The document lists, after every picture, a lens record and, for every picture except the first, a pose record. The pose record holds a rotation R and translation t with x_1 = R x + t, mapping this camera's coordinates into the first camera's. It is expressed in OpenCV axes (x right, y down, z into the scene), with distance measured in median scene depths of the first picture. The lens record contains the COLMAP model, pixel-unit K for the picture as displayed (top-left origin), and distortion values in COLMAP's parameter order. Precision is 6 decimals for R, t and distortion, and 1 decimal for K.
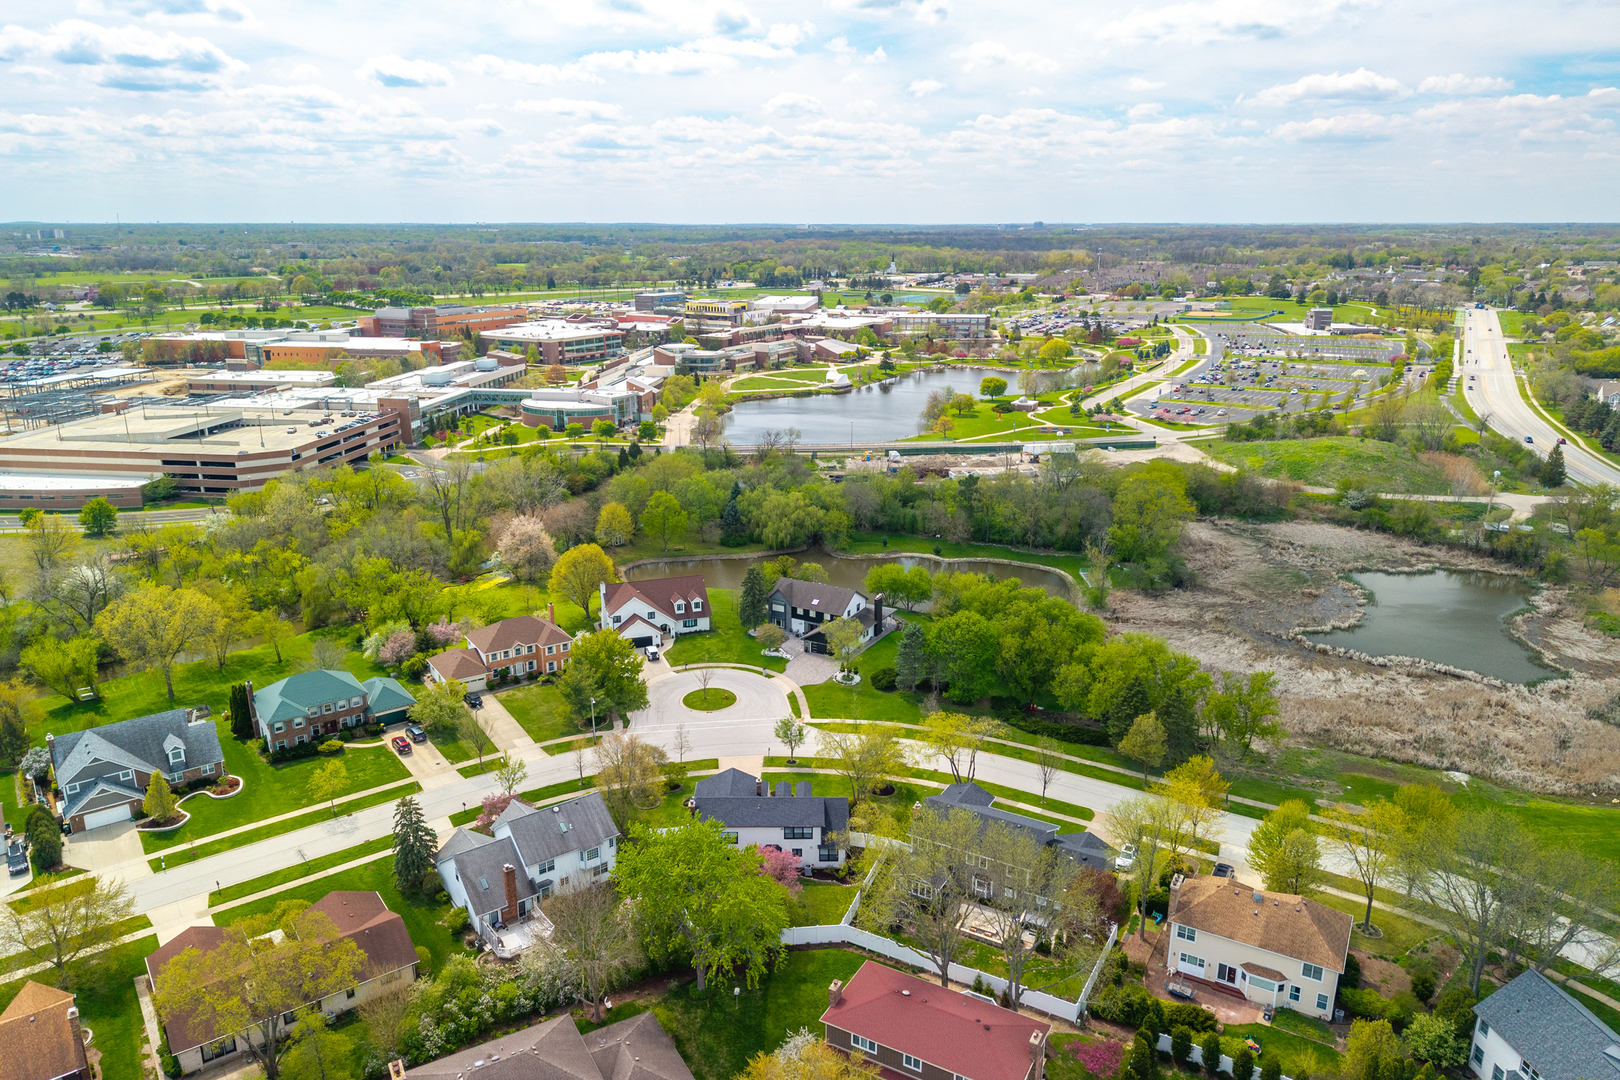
lens RADIAL K [[1115.2, 0, 814.0], [0, 1115.2, 517.9], [0, 0, 1]] dist [0.083279, -0.178832]
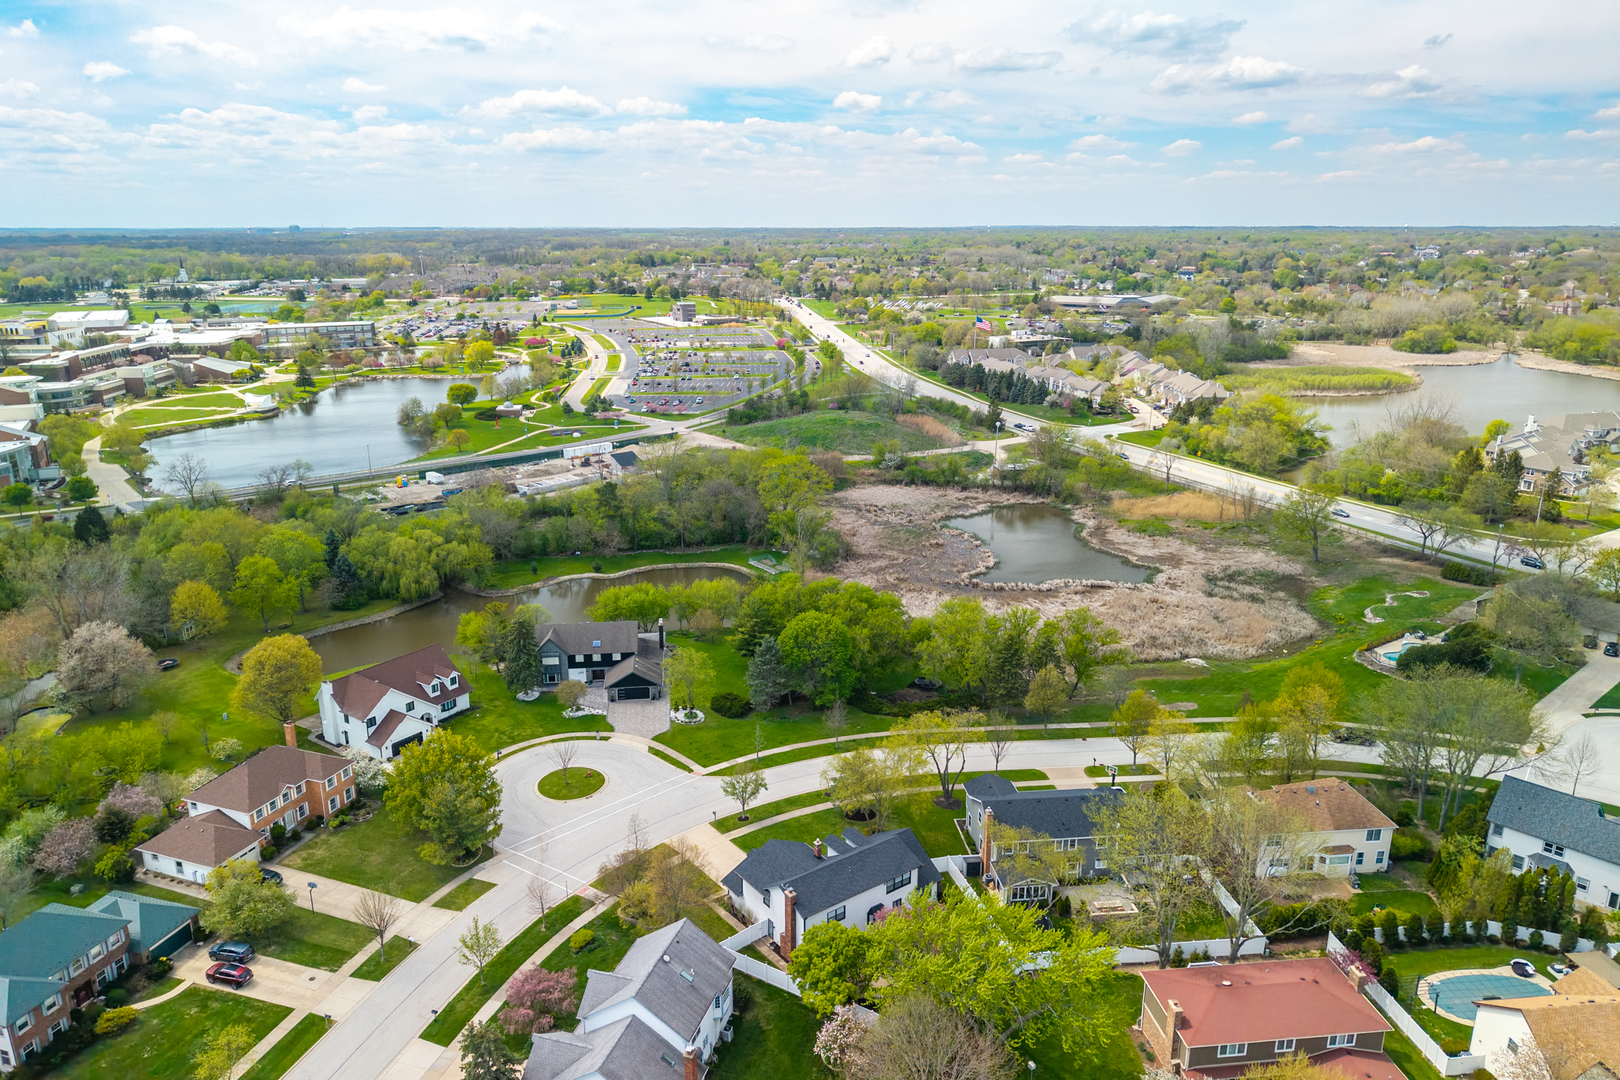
lens RADIAL K [[1081.5, 0, 821.7], [0, 1081.5, 540.7], [0, 0, 1]] dist [0.016731, -0.018791]
pose [[0.802437, -0.165604, 0.573298, -0.321120], [0.151489, 0.985781, 0.072718, -0.038412], [-0.577188, 0.028497, 0.816114, 0.198315]]
